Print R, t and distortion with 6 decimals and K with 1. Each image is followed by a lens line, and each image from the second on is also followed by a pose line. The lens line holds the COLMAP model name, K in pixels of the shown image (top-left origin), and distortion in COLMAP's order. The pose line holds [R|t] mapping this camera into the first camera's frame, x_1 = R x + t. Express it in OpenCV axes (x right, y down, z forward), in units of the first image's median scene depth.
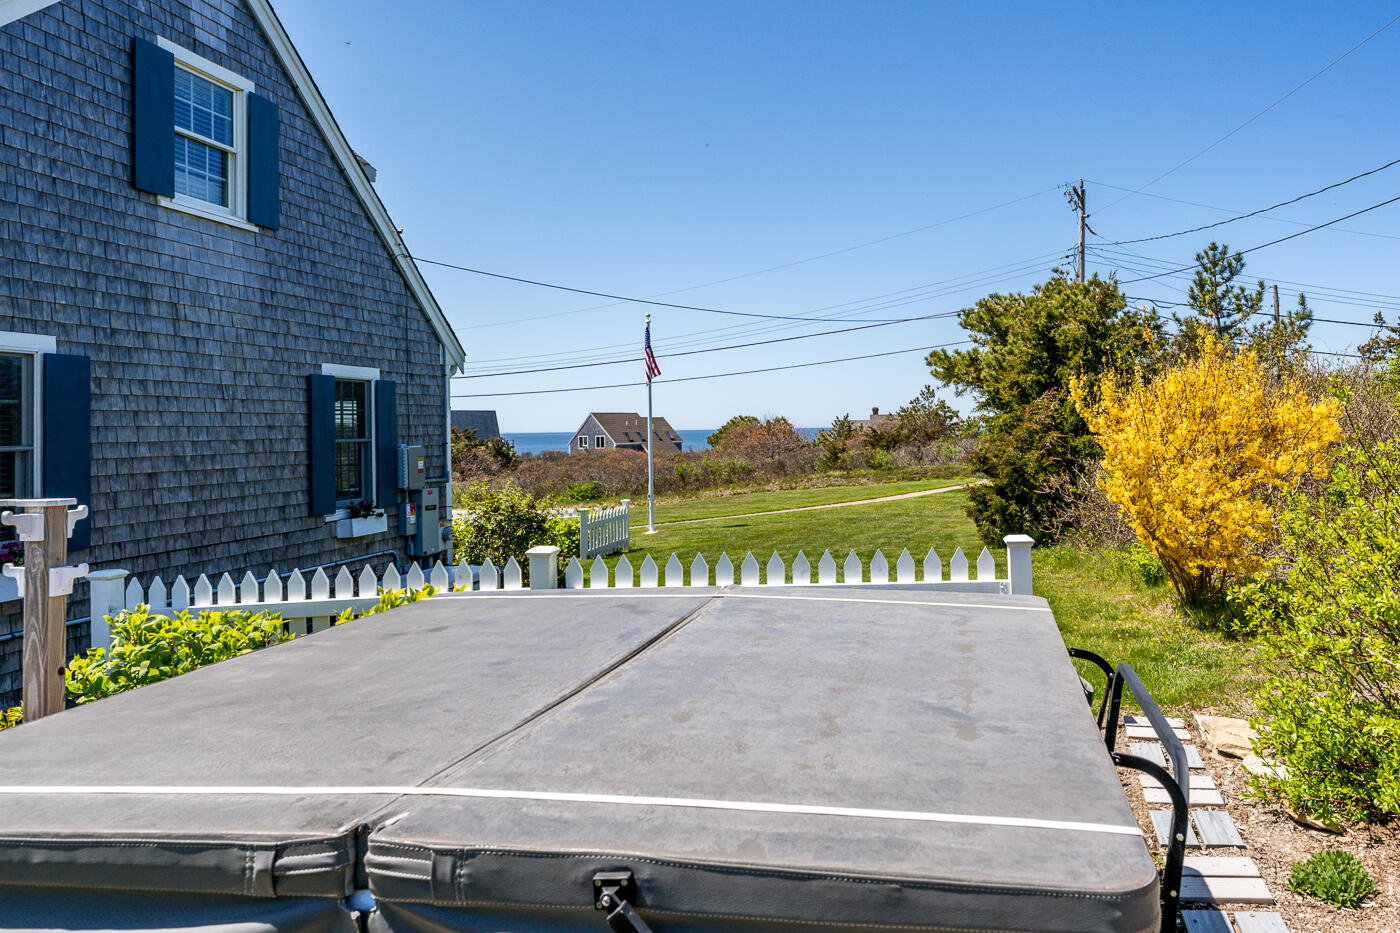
lens RADIAL K [[951.2, 0, 824.0], [0, 951.2, 409.2], [0, 0, 1]] dist [0.000884, 0.000989]
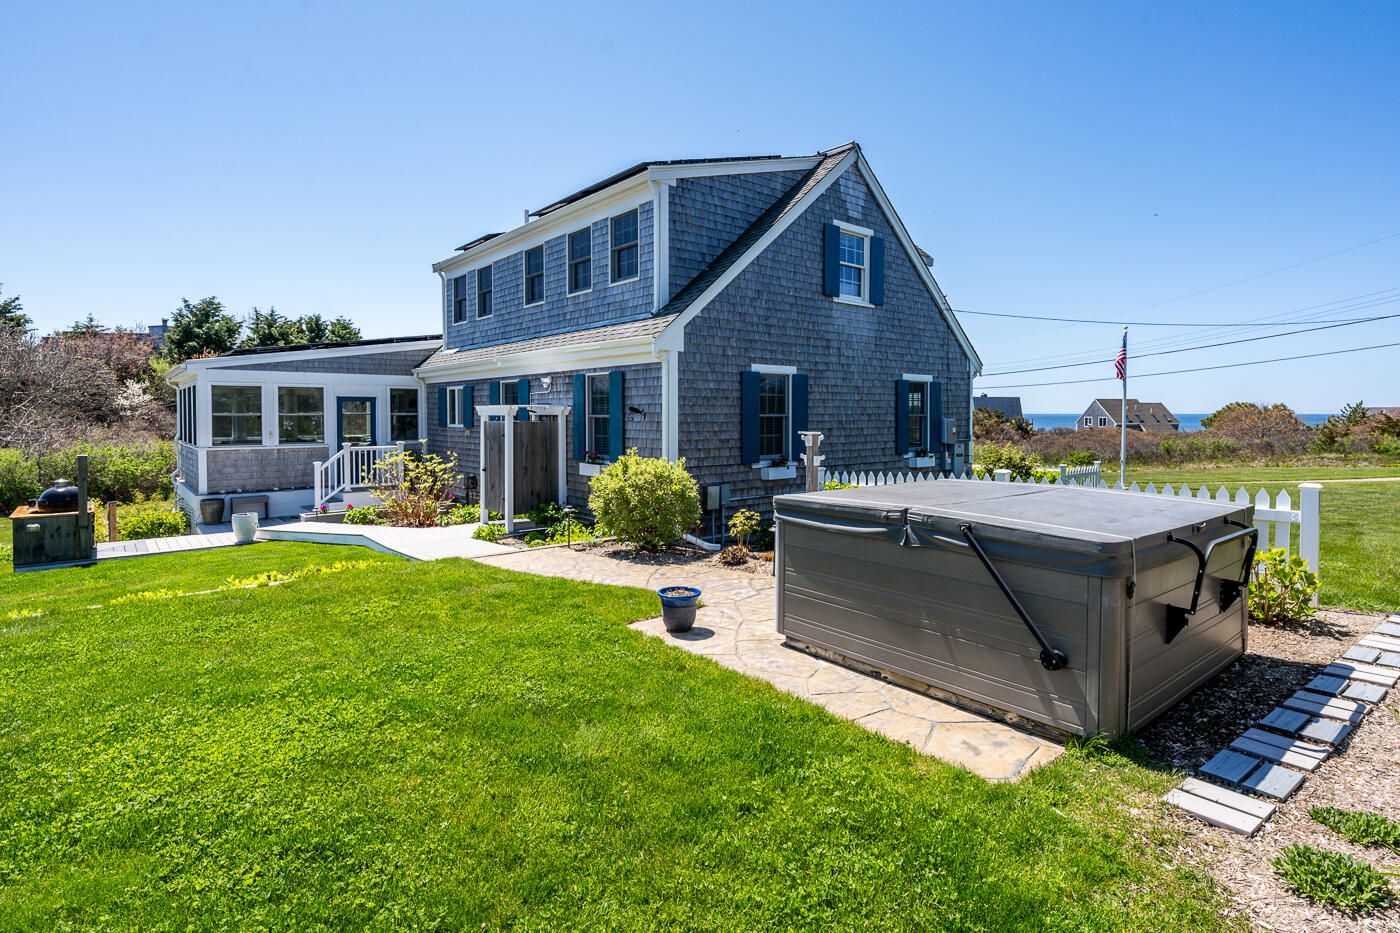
lens RADIAL K [[704.1, 0, 723.3], [0, 704.1, 435.1], [0, 0, 1]] dist [-0.003223, -0.000588]
pose [[0.740375, 0.037942, -0.671122, 0.131977], [-0.000308, 0.998425, 0.056107, -0.004655], [0.672194, -0.041334, 0.739220, -0.243249]]
